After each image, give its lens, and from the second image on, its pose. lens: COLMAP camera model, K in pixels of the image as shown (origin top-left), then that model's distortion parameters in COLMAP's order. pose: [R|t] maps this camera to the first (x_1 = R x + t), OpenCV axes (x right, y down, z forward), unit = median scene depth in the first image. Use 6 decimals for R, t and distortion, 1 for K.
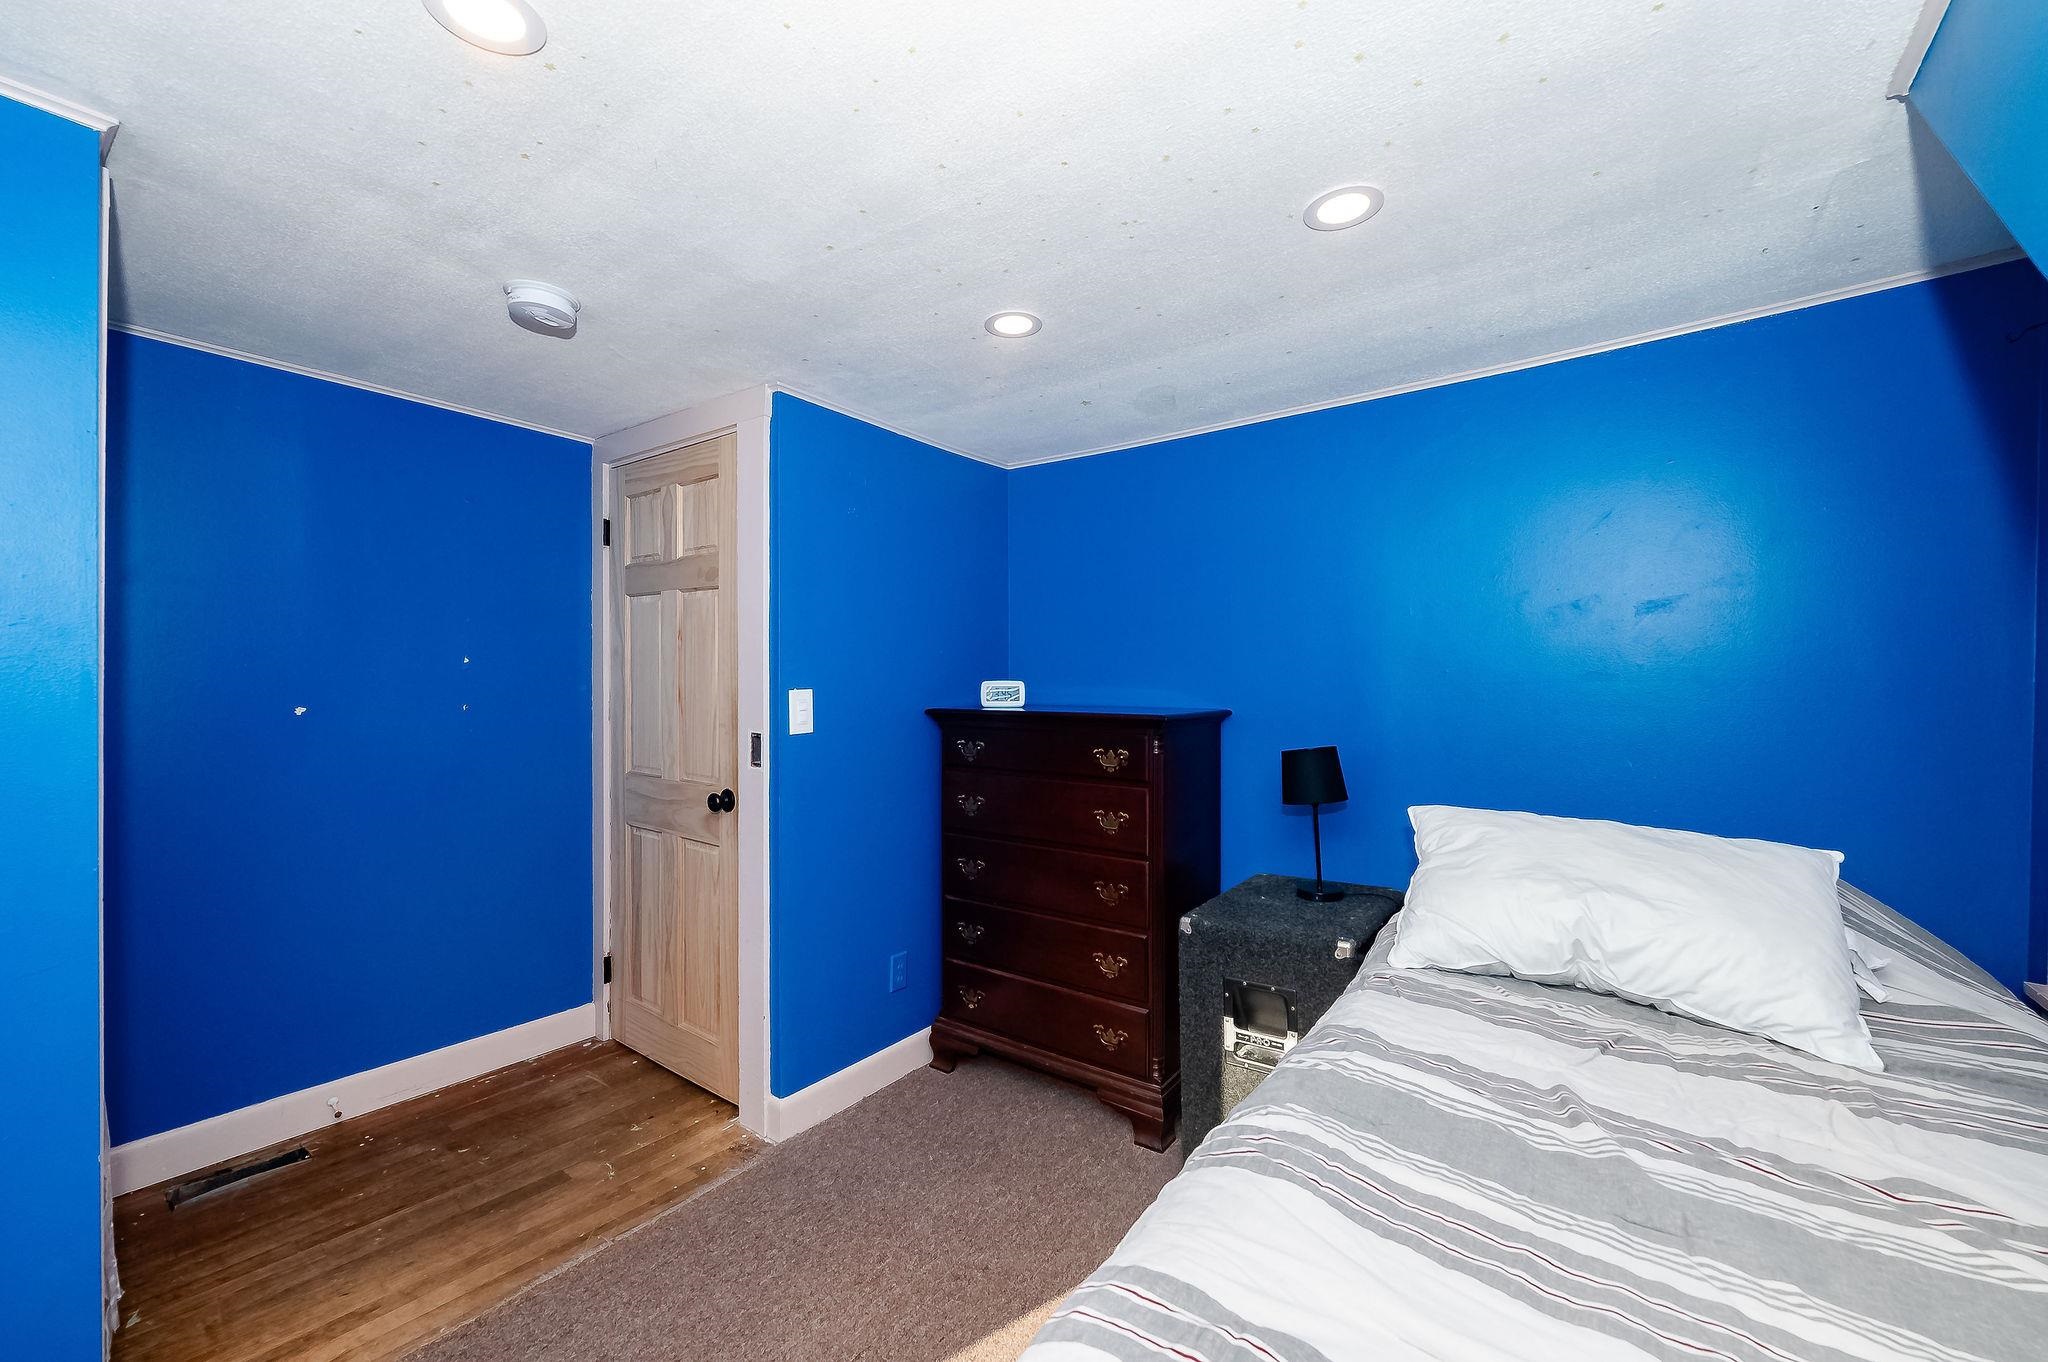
lens RADIAL K [[813.0, 0, 1026.9], [0, 813.0, 681.6], [0, 0, 1]] dist [0.000431, 0.000161]
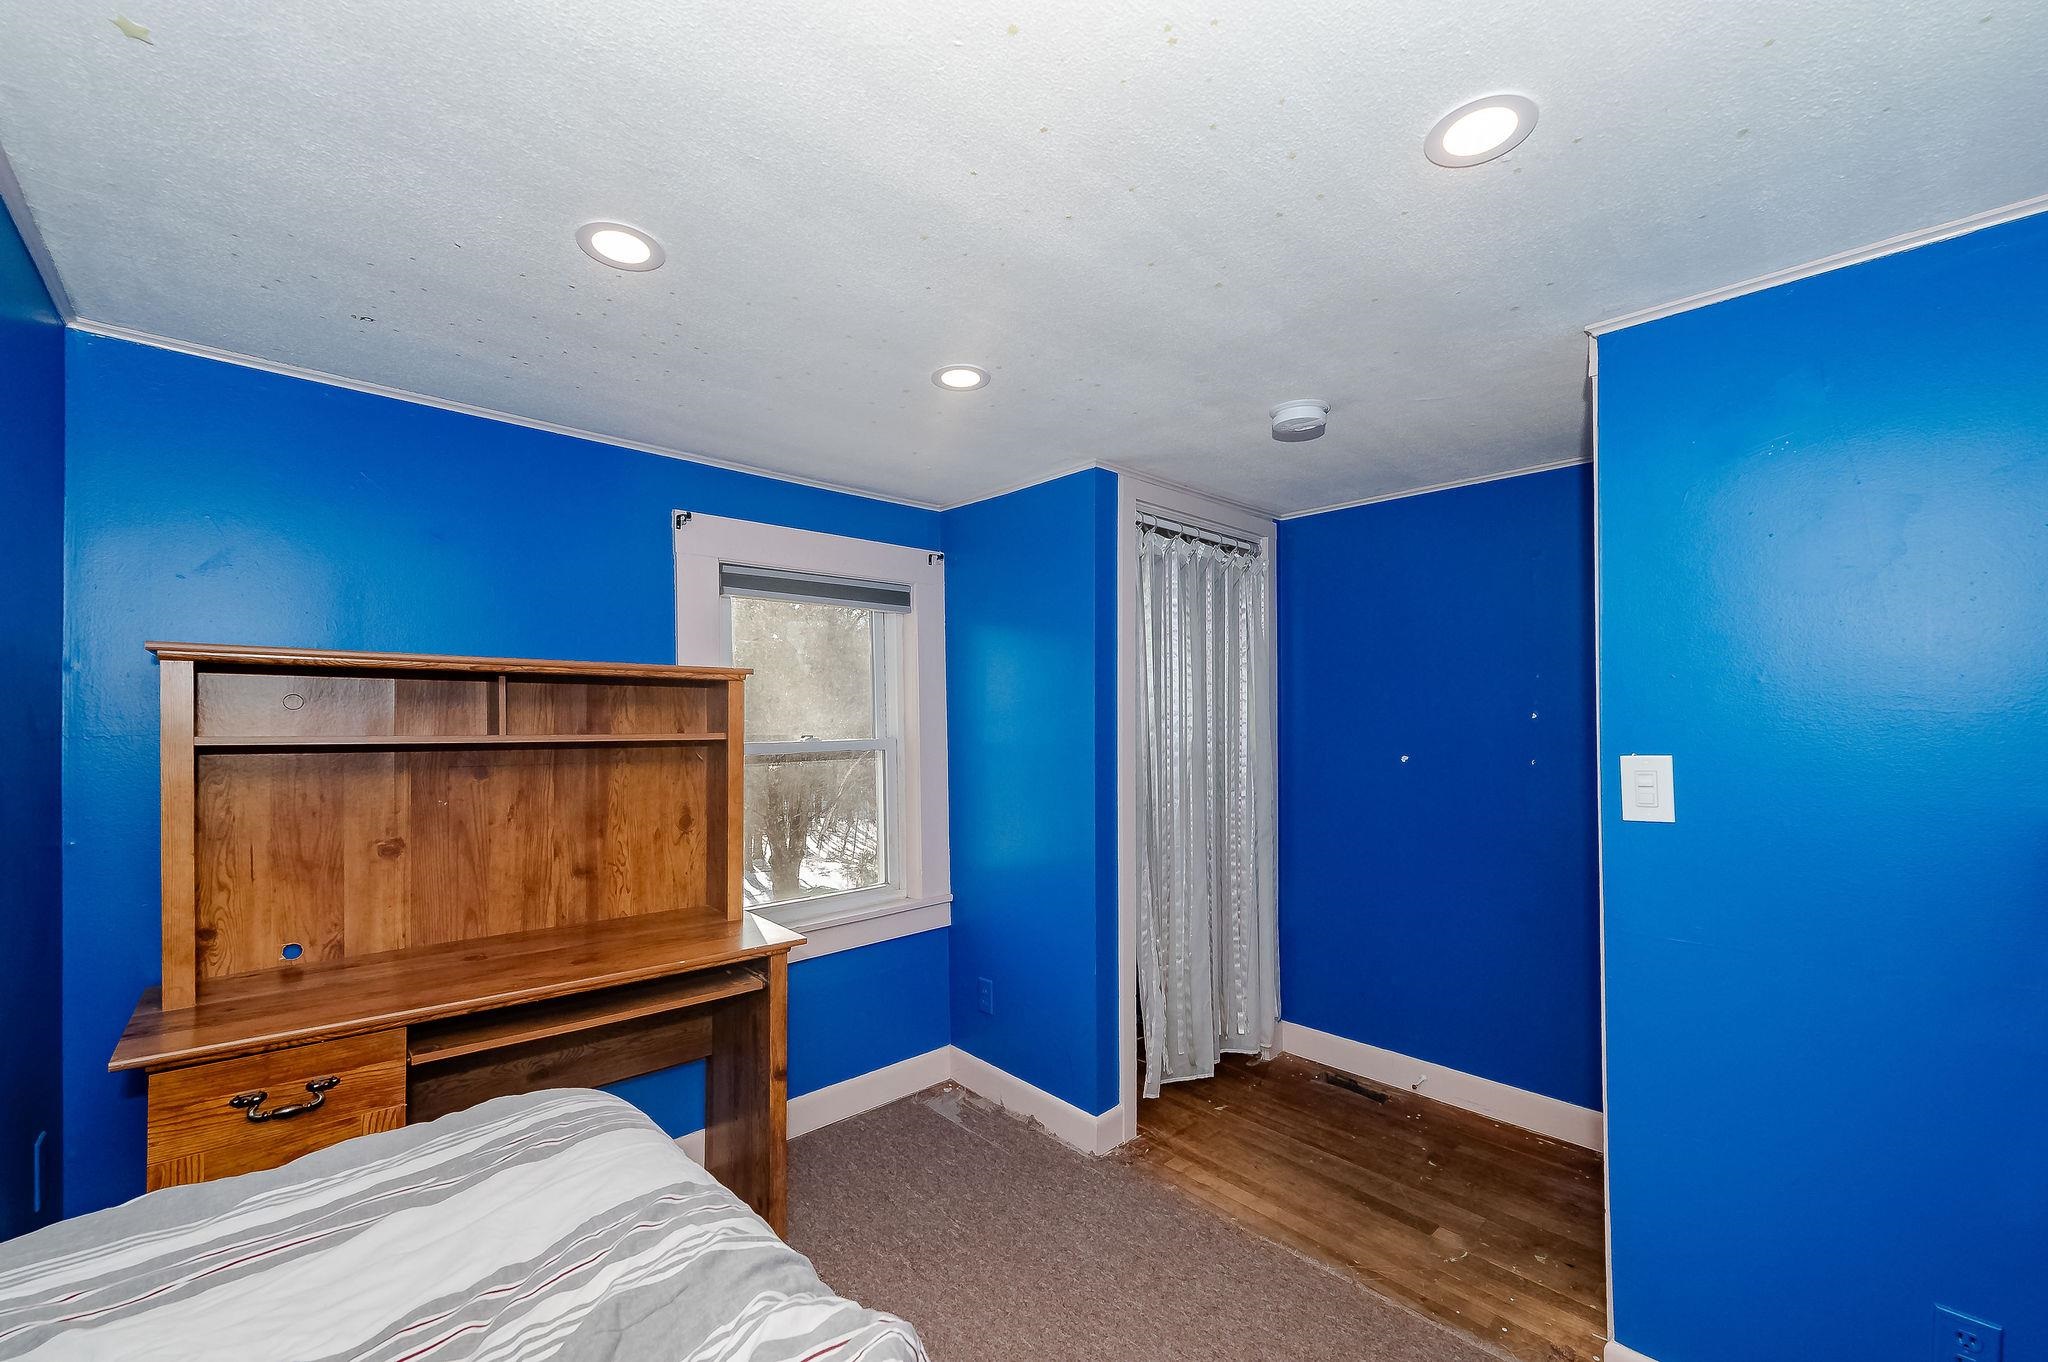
lens RADIAL K [[840.5, 0, 1022.6], [0, 840.5, 735.4], [0, 0, 1]] dist [-0.000057, 0.000046]
pose [[-0.190177, 0.010148, -0.981697, 0.552665], [0.008341, 0.999927, 0.008721, -0.018238], [0.981714, -0.006530, -0.190248, 0.715444]]
